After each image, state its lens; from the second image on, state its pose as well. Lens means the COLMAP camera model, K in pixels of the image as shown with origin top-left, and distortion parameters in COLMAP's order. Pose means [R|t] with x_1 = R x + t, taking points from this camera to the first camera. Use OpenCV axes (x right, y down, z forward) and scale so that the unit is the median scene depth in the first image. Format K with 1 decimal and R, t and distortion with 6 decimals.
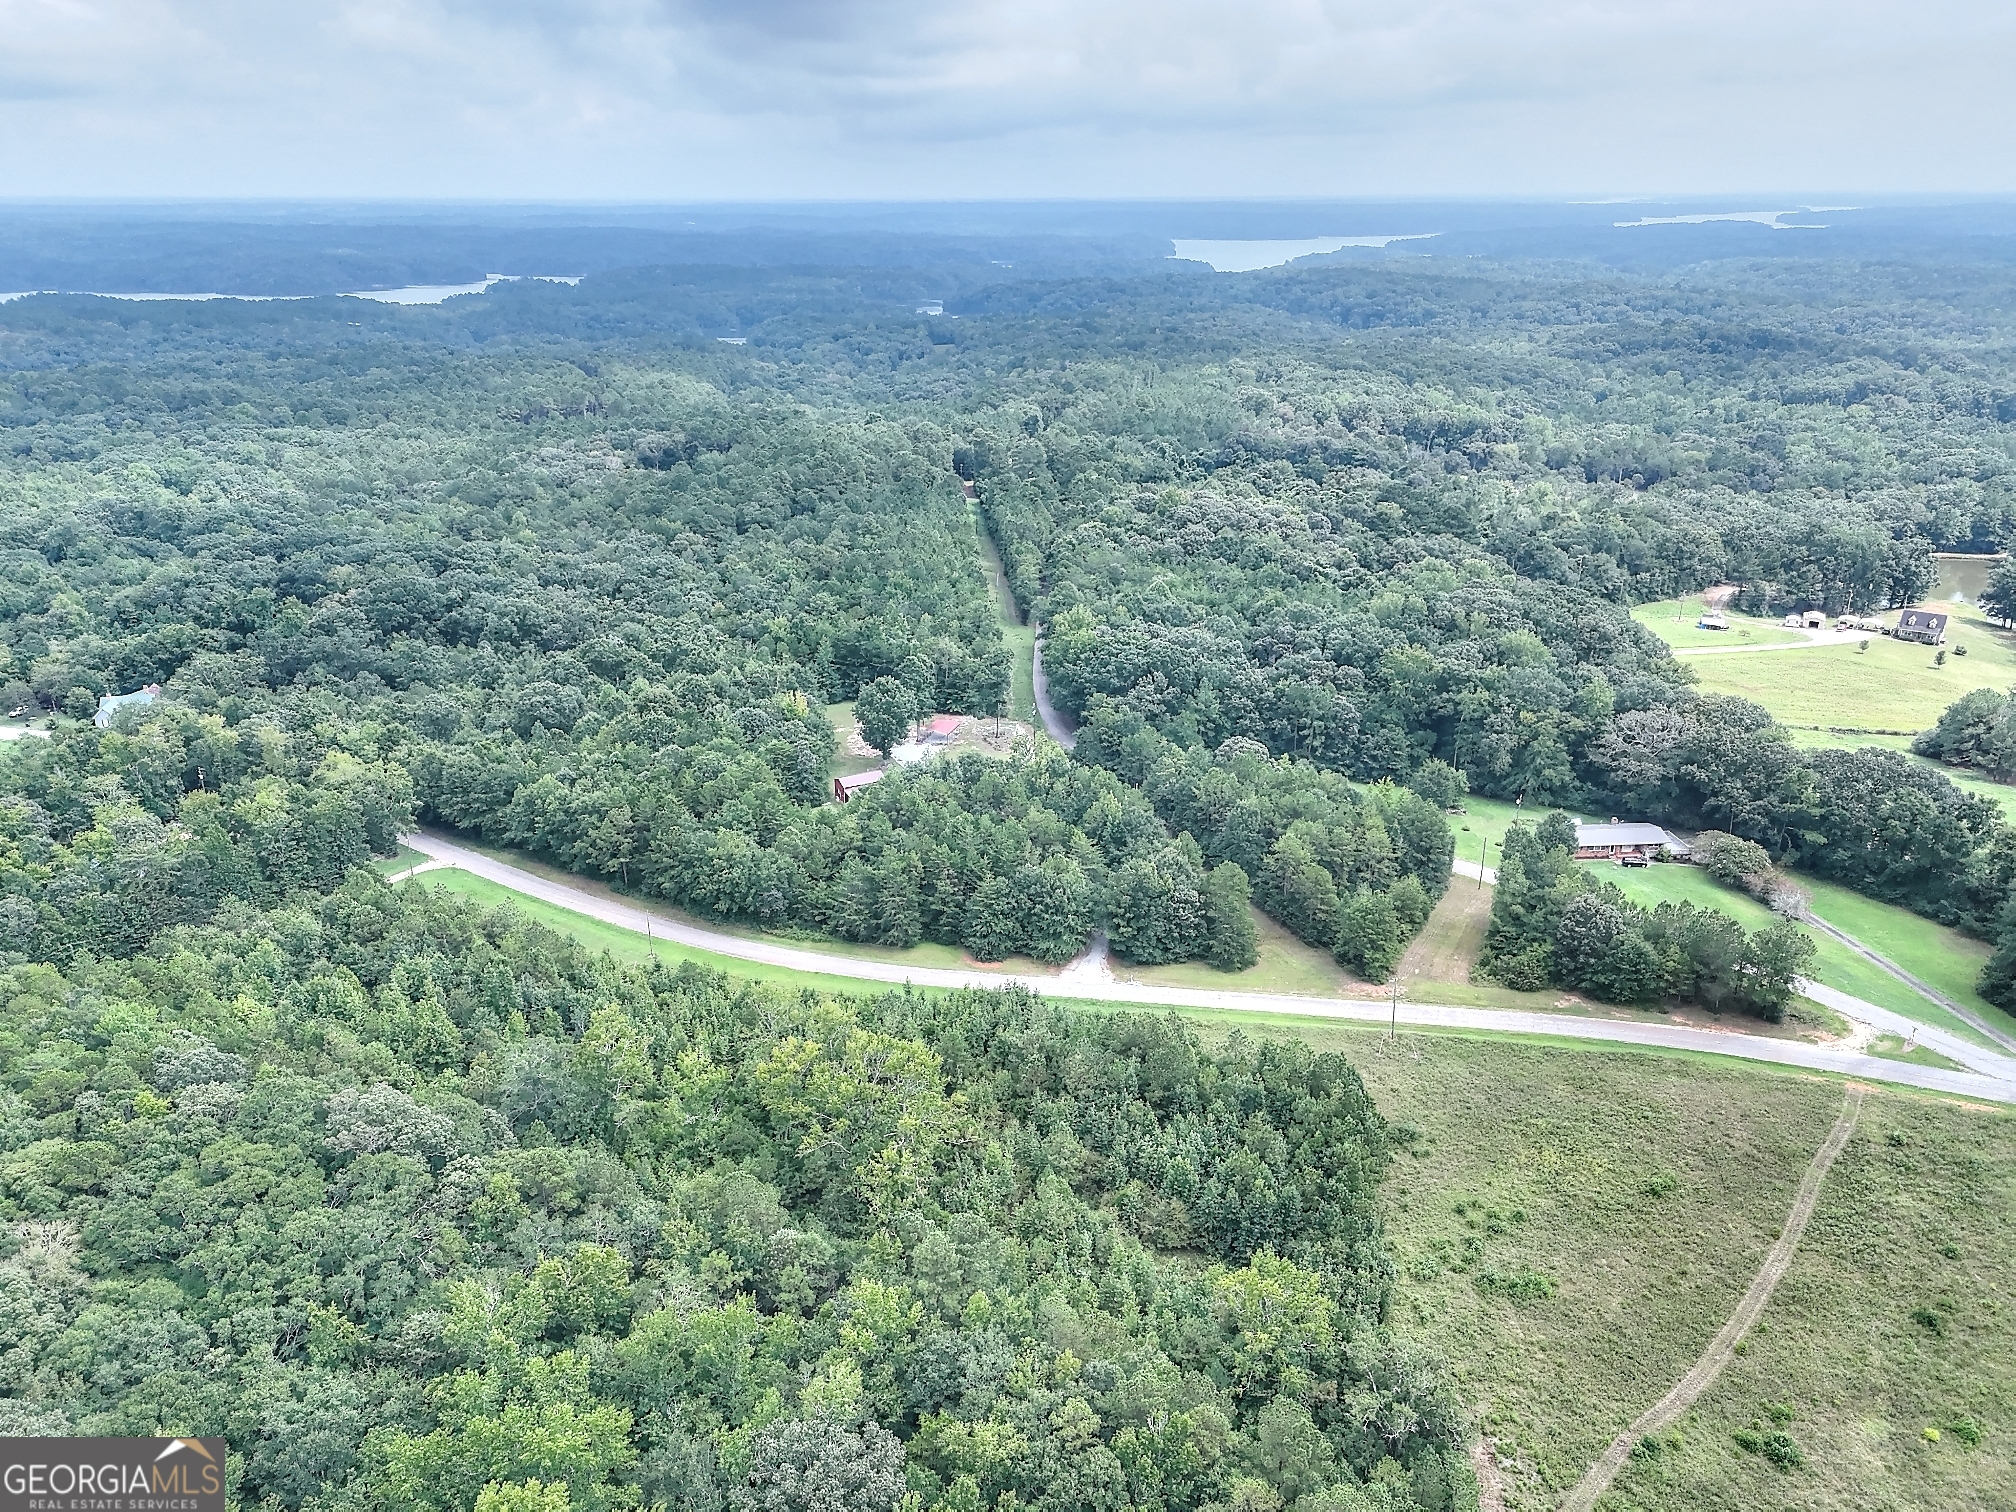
lens RADIAL K [[1476.5, 0, 1008.0], [0, 1476.5, 756.0], [0, 0, 1]] dist [0.066962, -0.066777]
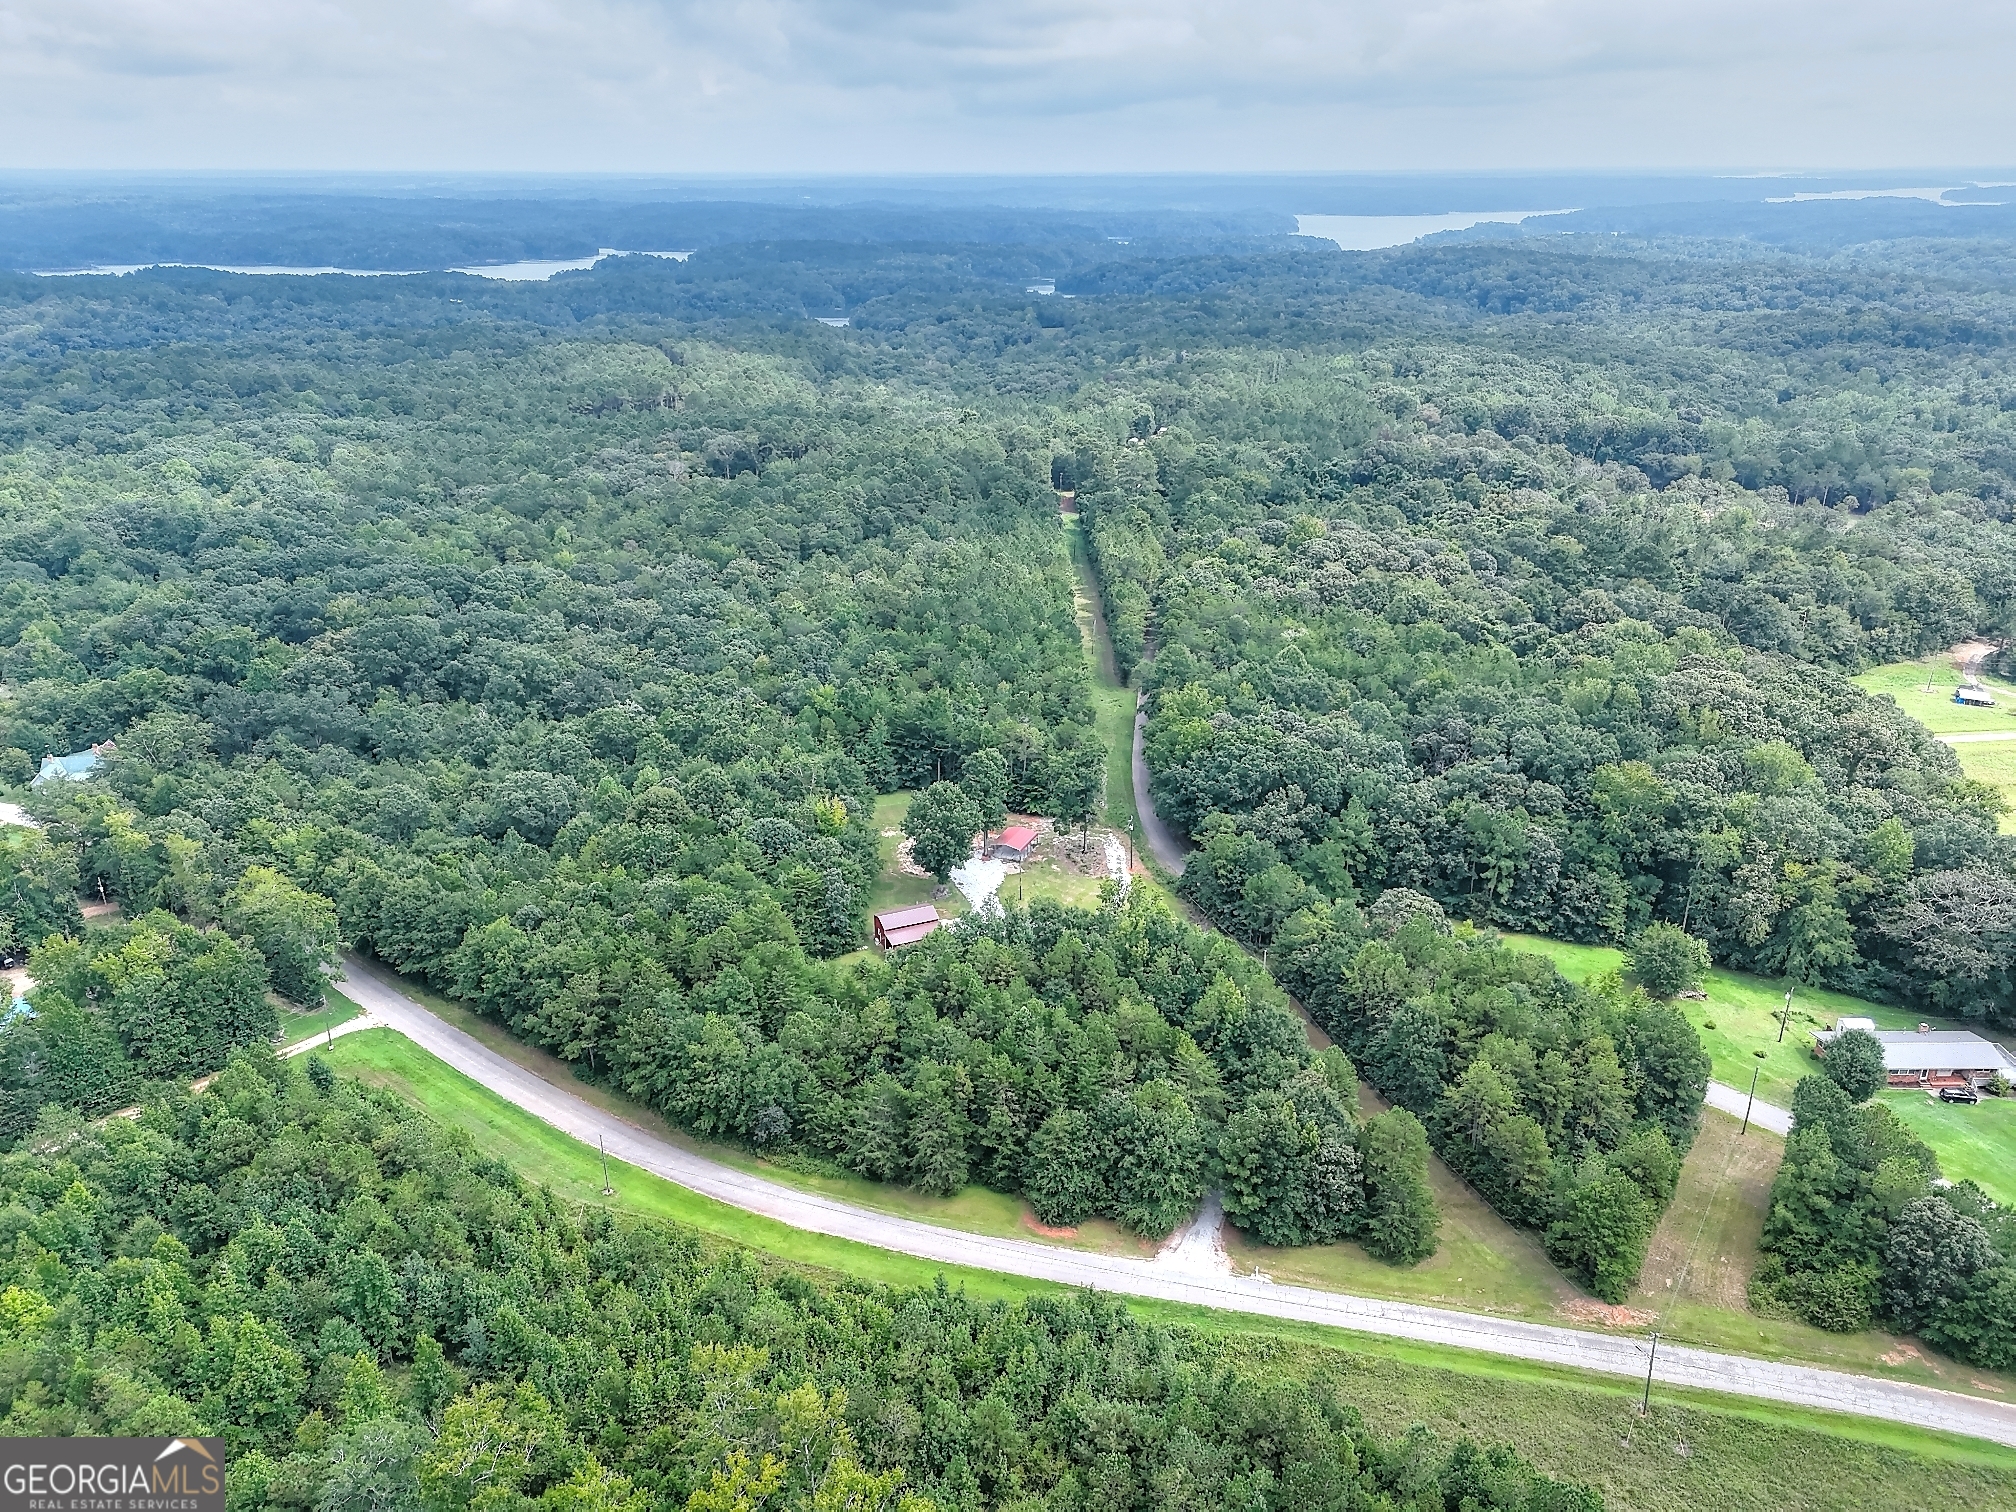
lens RADIAL K [[1476.5, 0, 1008.0], [0, 1476.5, 756.0], [0, 0, 1]] dist [0.066962, -0.066777]
pose [[0.997235, 0.028651, -0.068565, 0.003871], [-0.027614, 0.999490, 0.016024, -0.067463], [0.068990, -0.014086, 0.997518, 0.177461]]
